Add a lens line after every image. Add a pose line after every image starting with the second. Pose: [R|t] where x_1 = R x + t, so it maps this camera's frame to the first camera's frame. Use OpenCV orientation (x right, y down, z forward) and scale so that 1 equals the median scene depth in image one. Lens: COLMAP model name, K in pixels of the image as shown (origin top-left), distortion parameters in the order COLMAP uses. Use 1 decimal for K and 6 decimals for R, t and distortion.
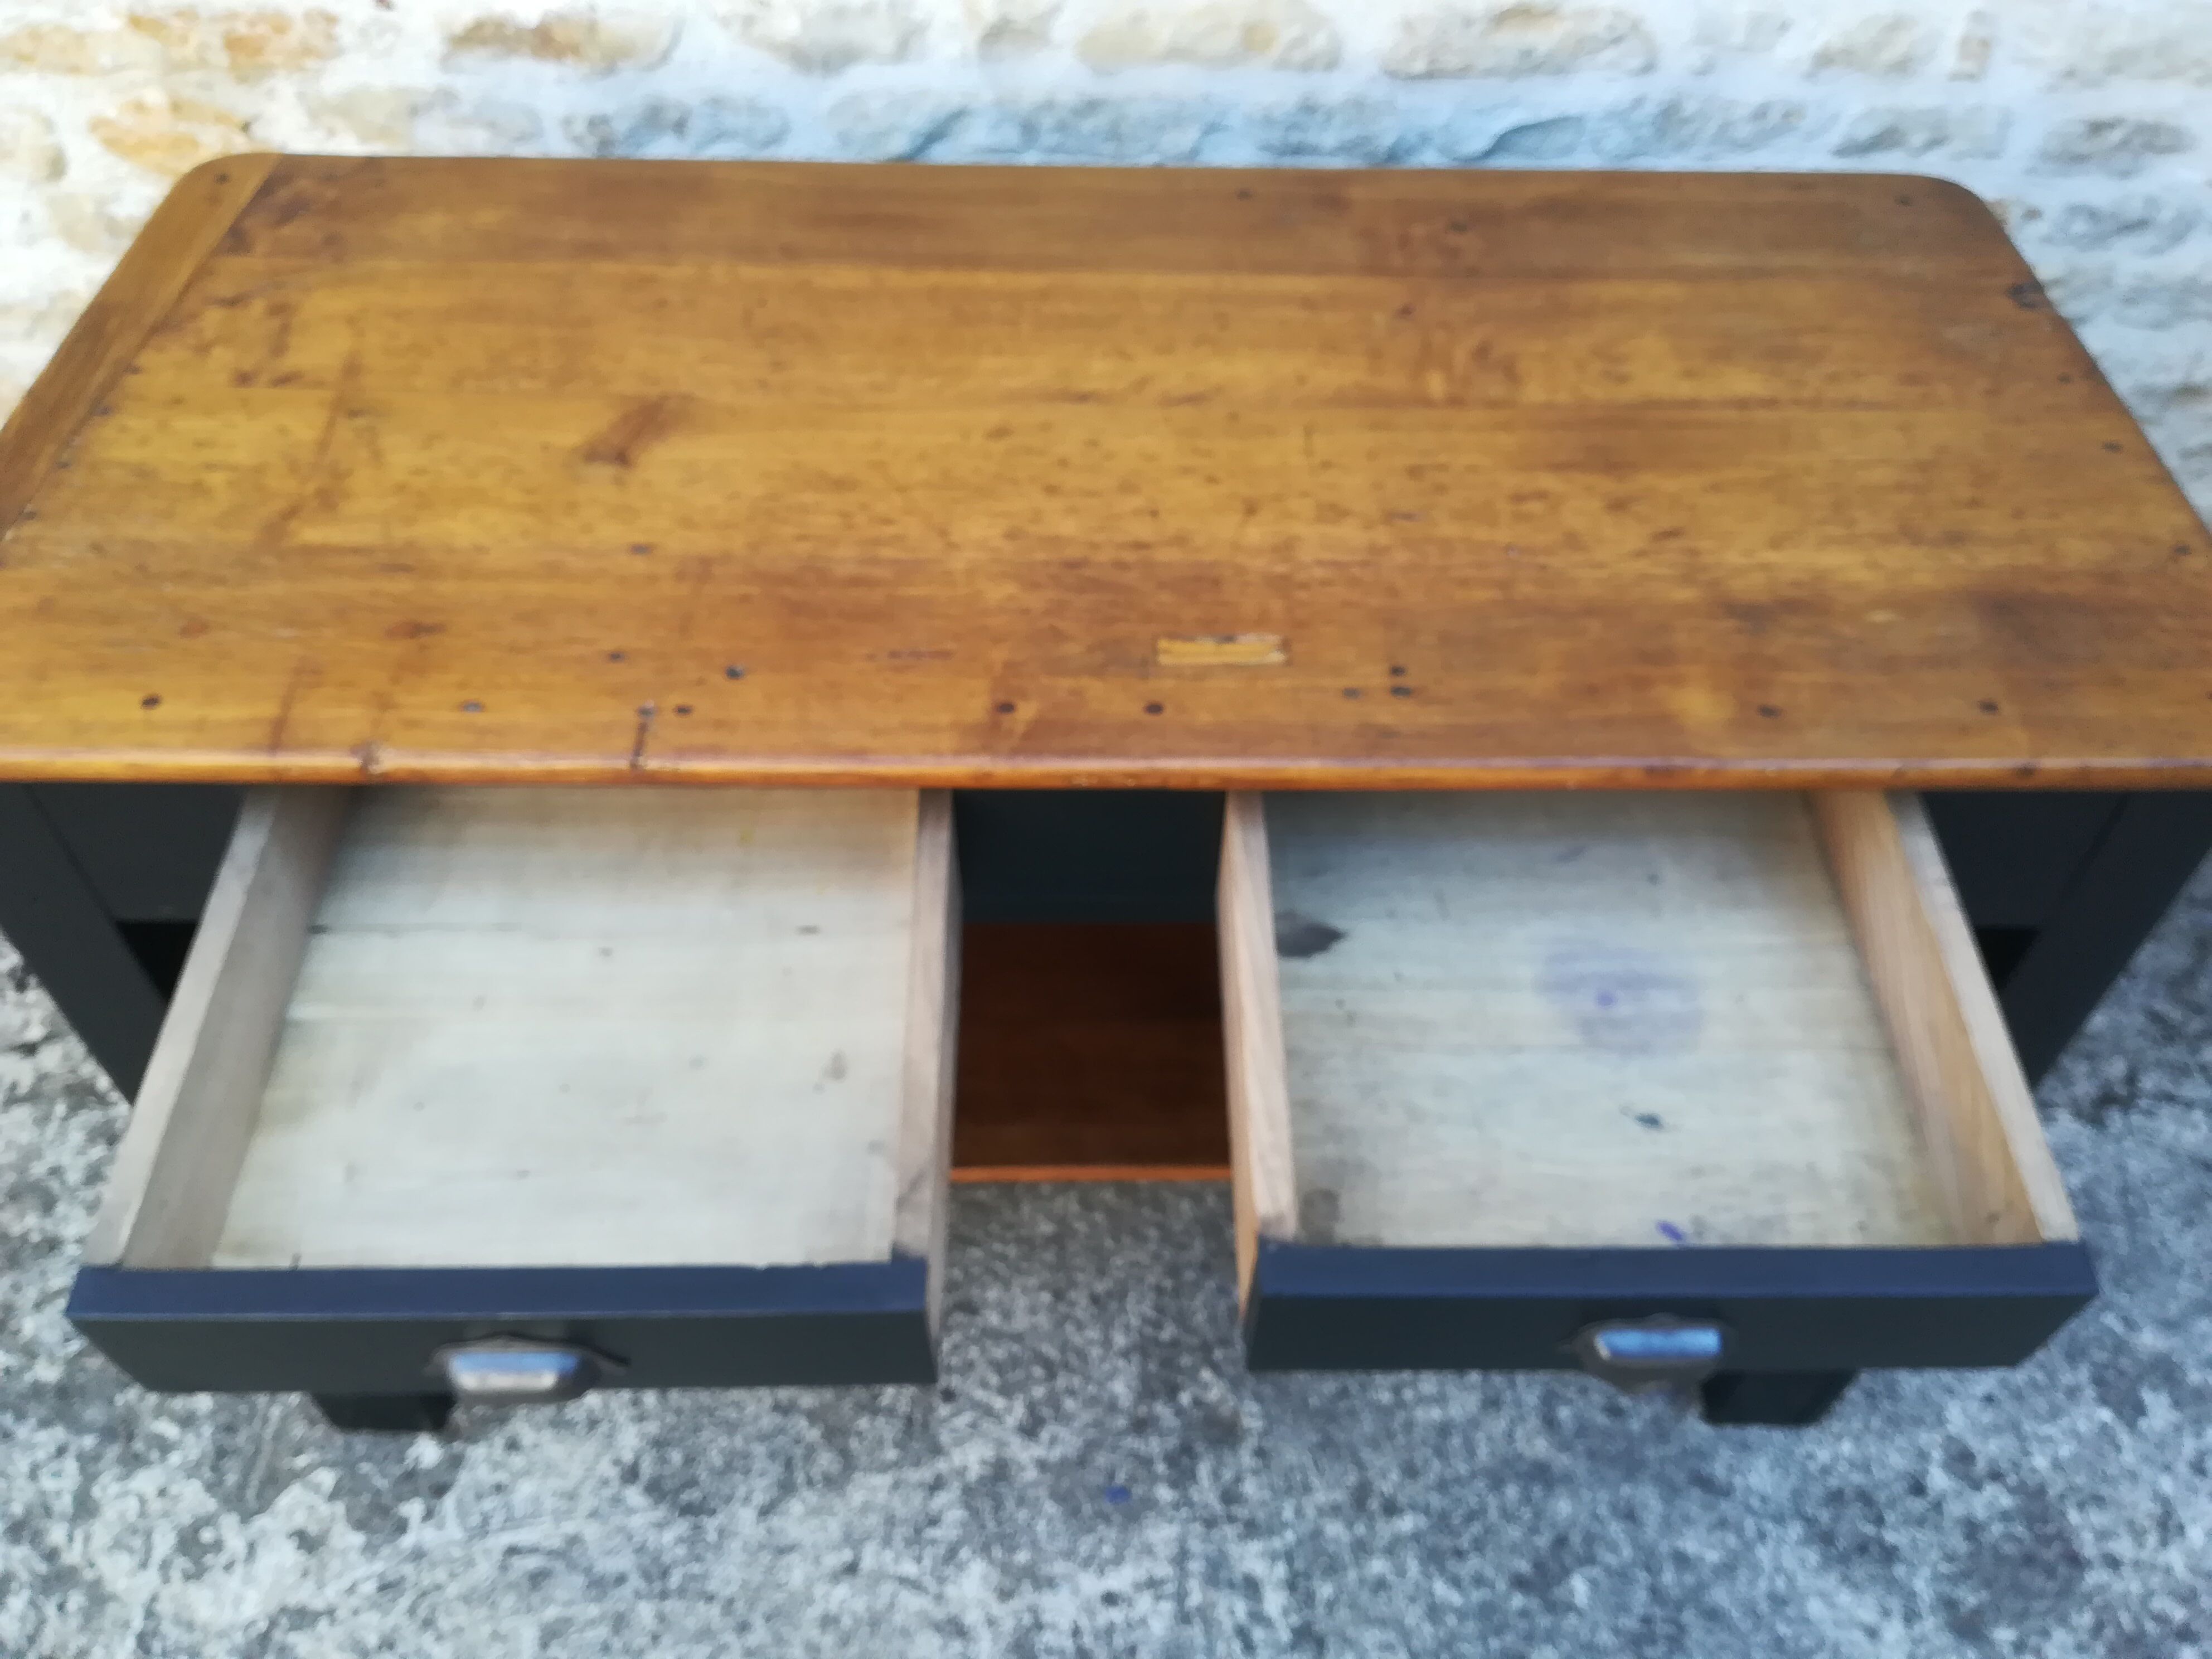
lens RADIAL K [[1739.1, 0, 1123.3], [0, 1739.1, 877.2], [0, 0, 1]] dist [0.031004, -0.060612]
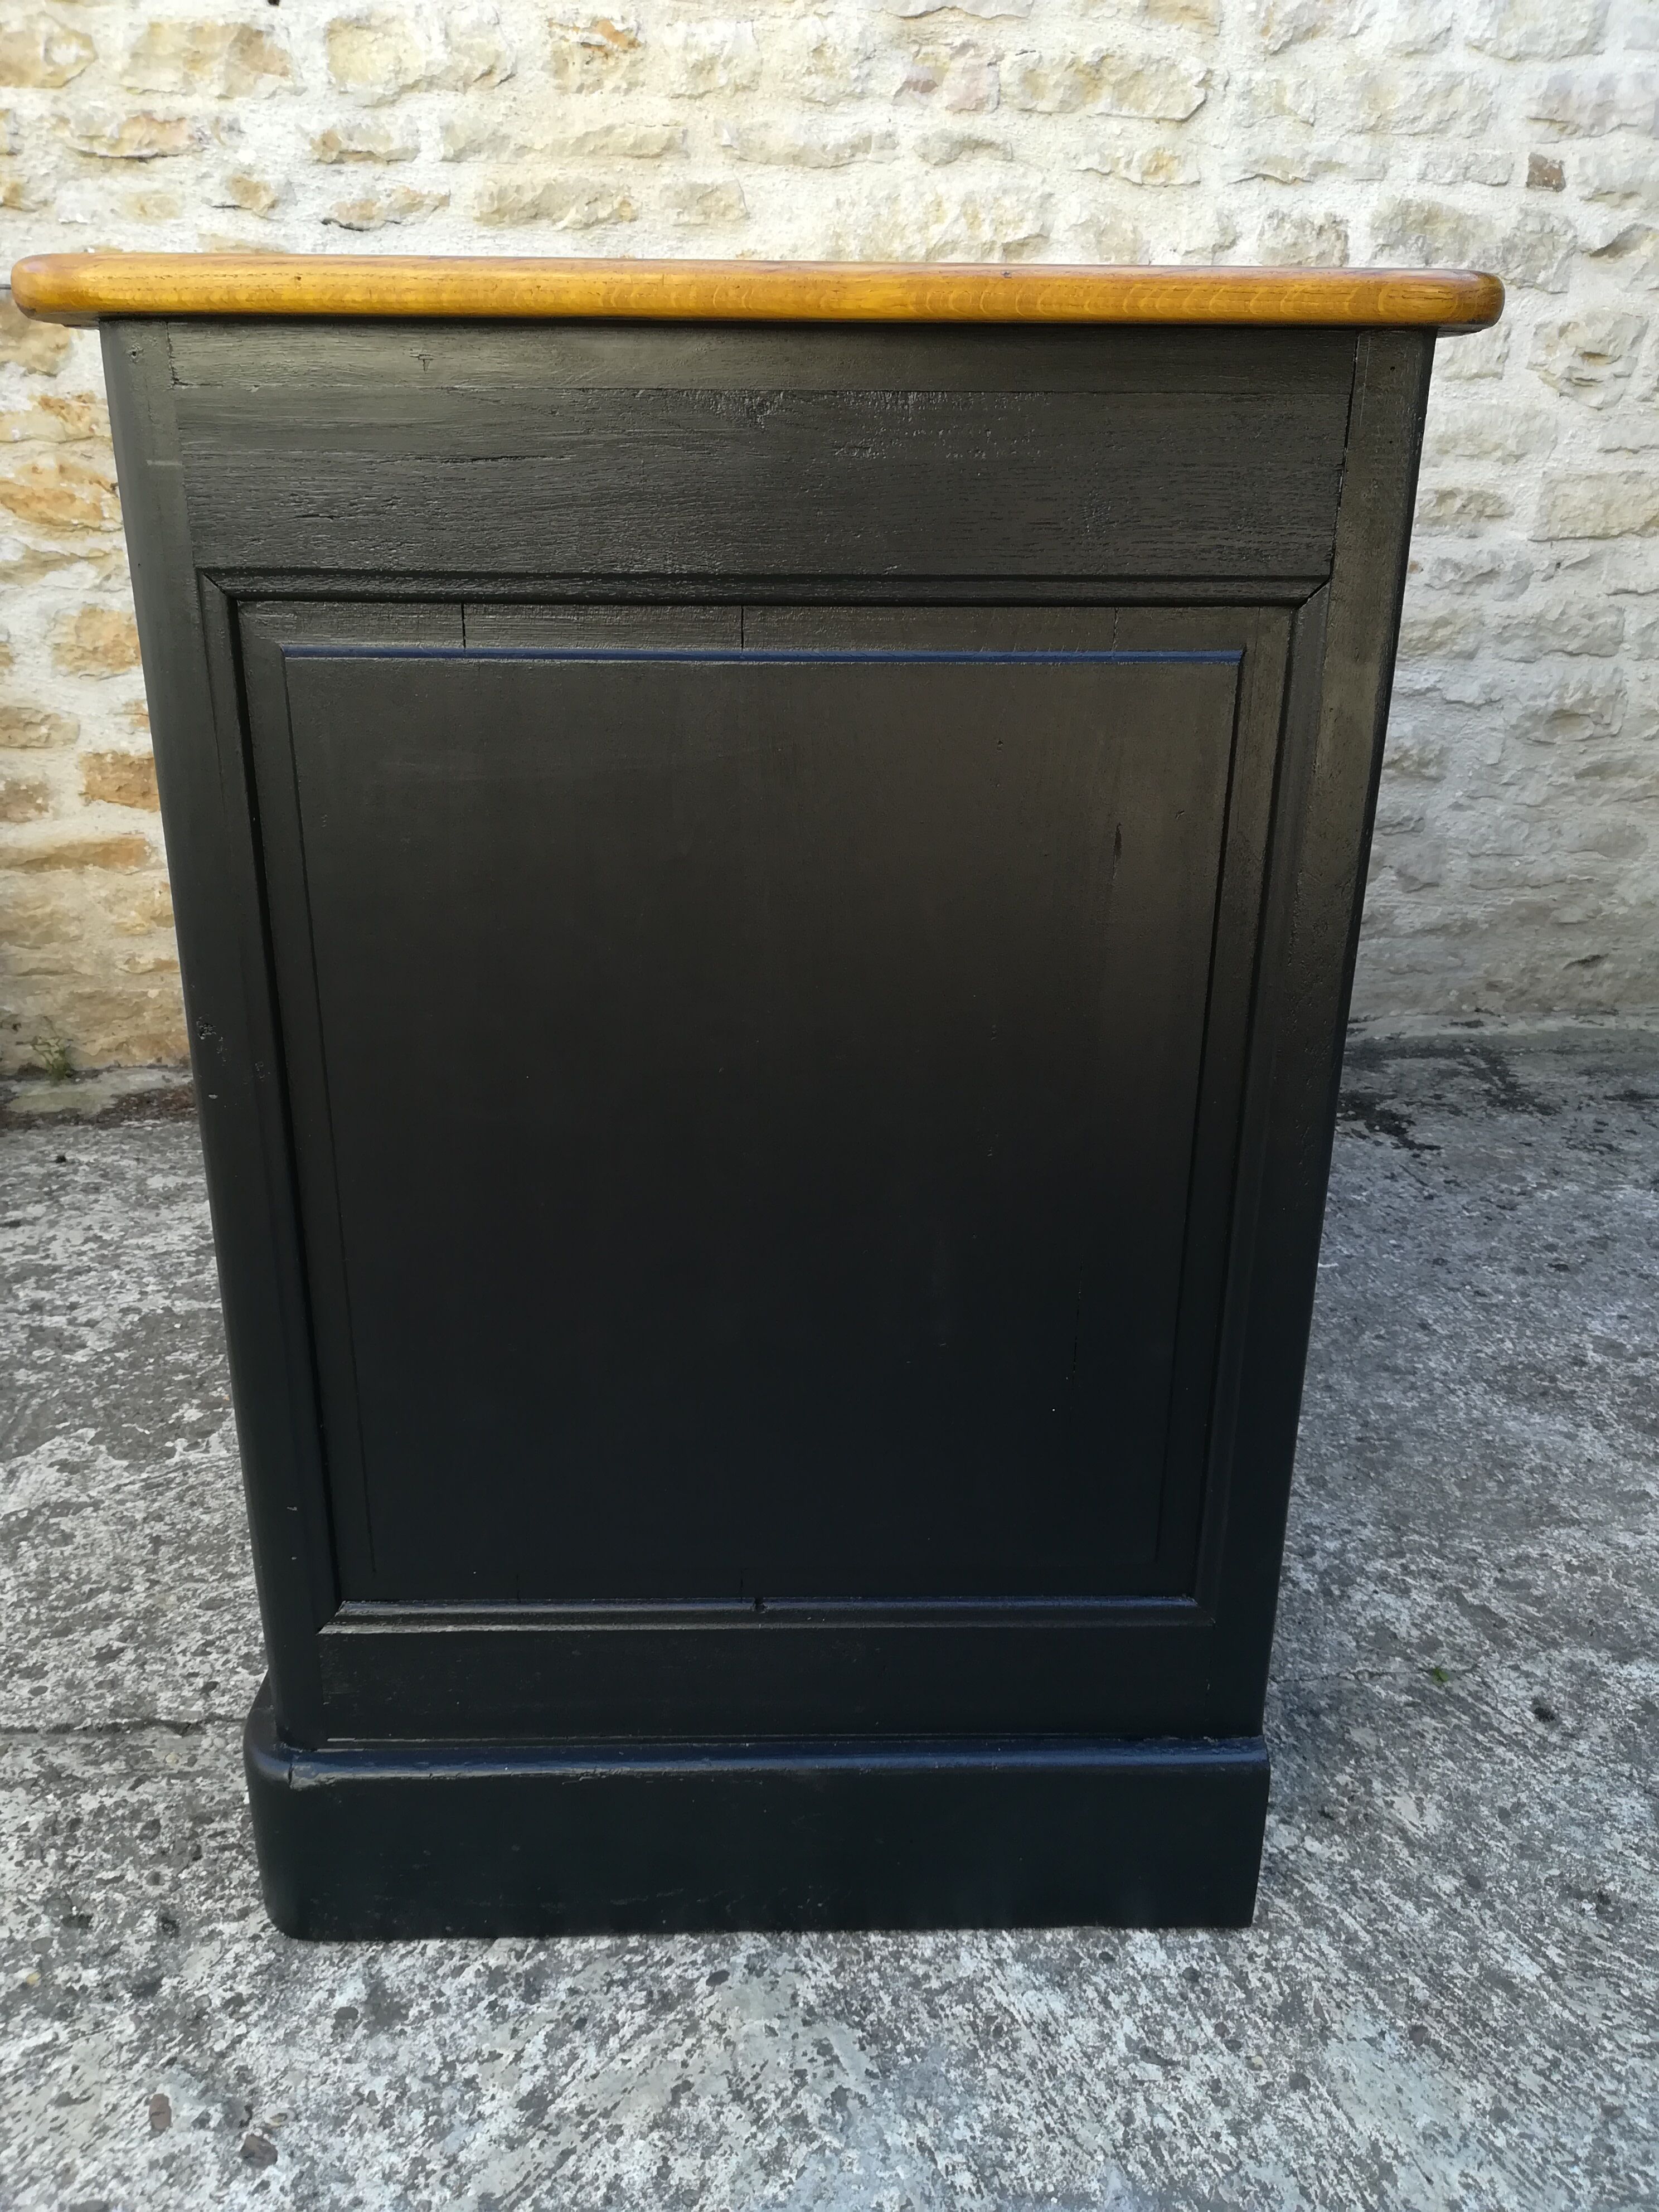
lens RADIAL K [[1739.1, 0, 811.7], [0, 1739.1, 1148.7], [0, 0, 1]] dist [0.031004, -0.060612]
pose [[0.994536, -0.053192, 0.089824, -0.117362], [0.087295, 0.895617, -0.436177, 0.675516], [-0.057247, 0.441635, 0.895367, -0.012858]]
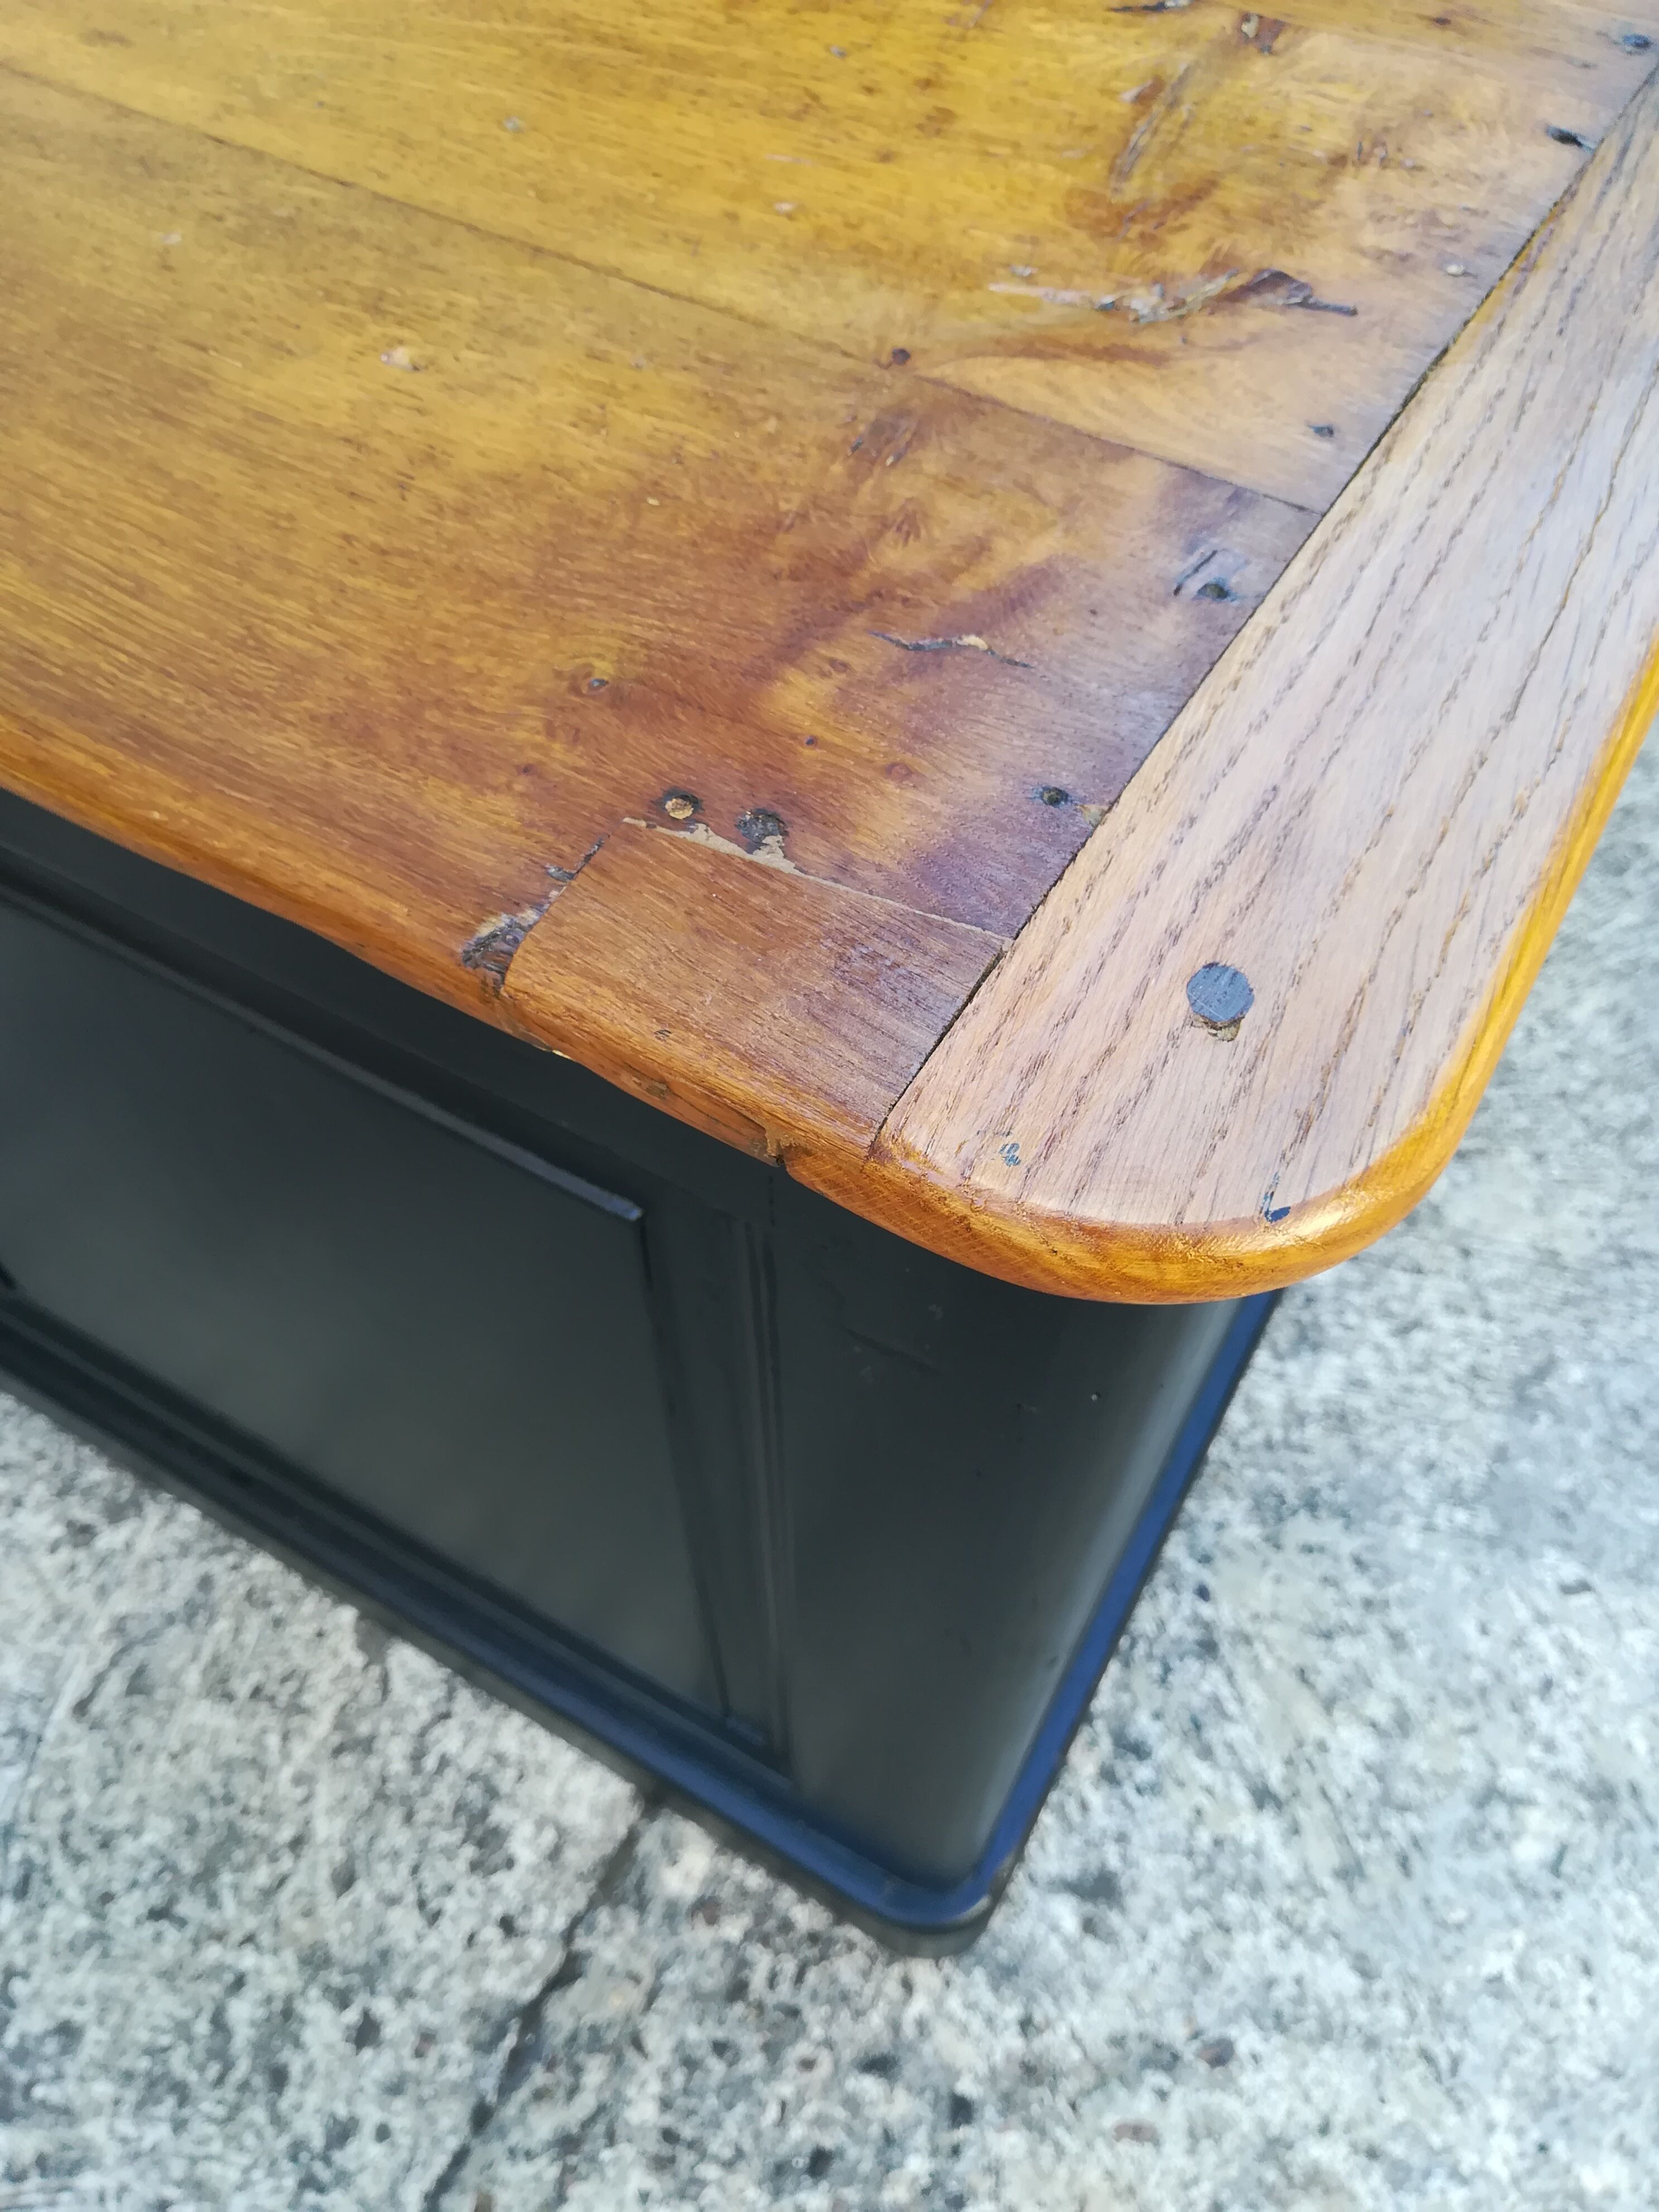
lens RADIAL K [[1739.1, 0, 825.2], [0, 1739.1, 1121.4], [0, 0, 1]] dist [0.031004, -0.060612]
pose [[0.419338, -0.788323, 0.450225, -0.344218], [0.687680, 0.599597, 0.409365, 0.151281], [-0.592665, 0.137948, 0.793548, 0.204938]]
